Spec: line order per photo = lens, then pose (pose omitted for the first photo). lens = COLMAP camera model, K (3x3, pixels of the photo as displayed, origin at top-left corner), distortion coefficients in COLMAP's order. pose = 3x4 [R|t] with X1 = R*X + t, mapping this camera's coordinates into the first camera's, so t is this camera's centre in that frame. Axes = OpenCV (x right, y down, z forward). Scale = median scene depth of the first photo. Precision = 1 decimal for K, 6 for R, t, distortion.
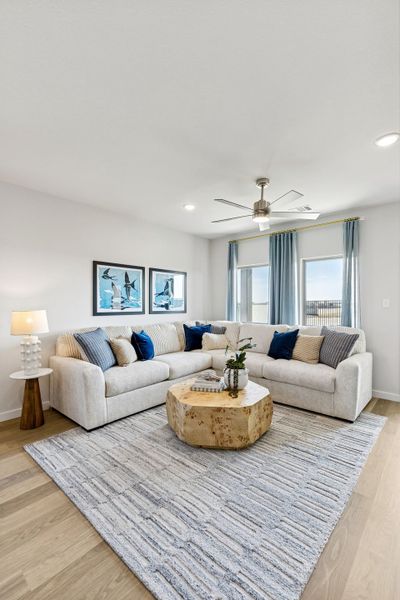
lens RADIAL K [[269.0, 0, 201.5], [0, 269.0, 303.9], [0, 0, 1]] dist [0.002775, -0.000207]
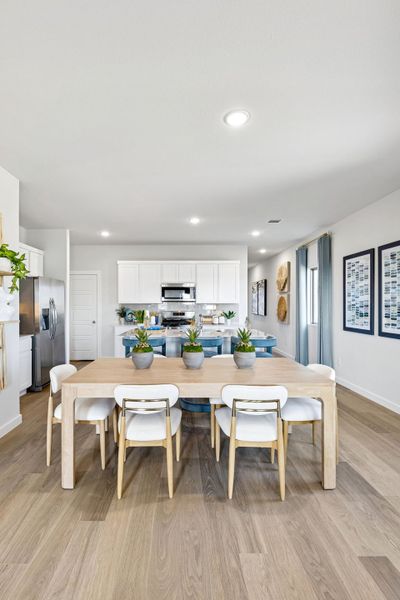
lens RADIAL K [[287.8, 0, 180.2], [0, 287.8, 304.5], [0, 0, 1]] dist [0.000816, 0.000113]
pose [[-0.752993, -0.000958, -0.658028, 0.145557], [0.001392, 0.999994, -0.003049, 0.000811], [0.658027, -0.003212, -0.752987, 0.691934]]
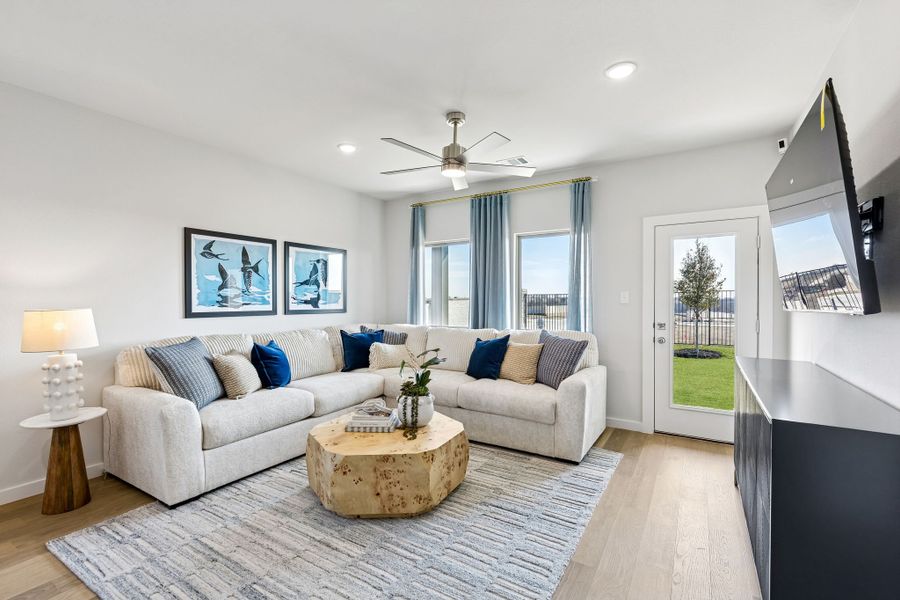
lens RADIAL K [[403.5, 0, 446.5], [0, 403.5, 302.8], [0, 0, 1]] dist [0.002775, -0.000207]
pose [[0.986632, -0.001776, 0.162955, 0.039367], [0.000305, 0.999959, 0.009051, 0.002339], [-0.162965, -0.008881, 0.986592, 0.003084]]
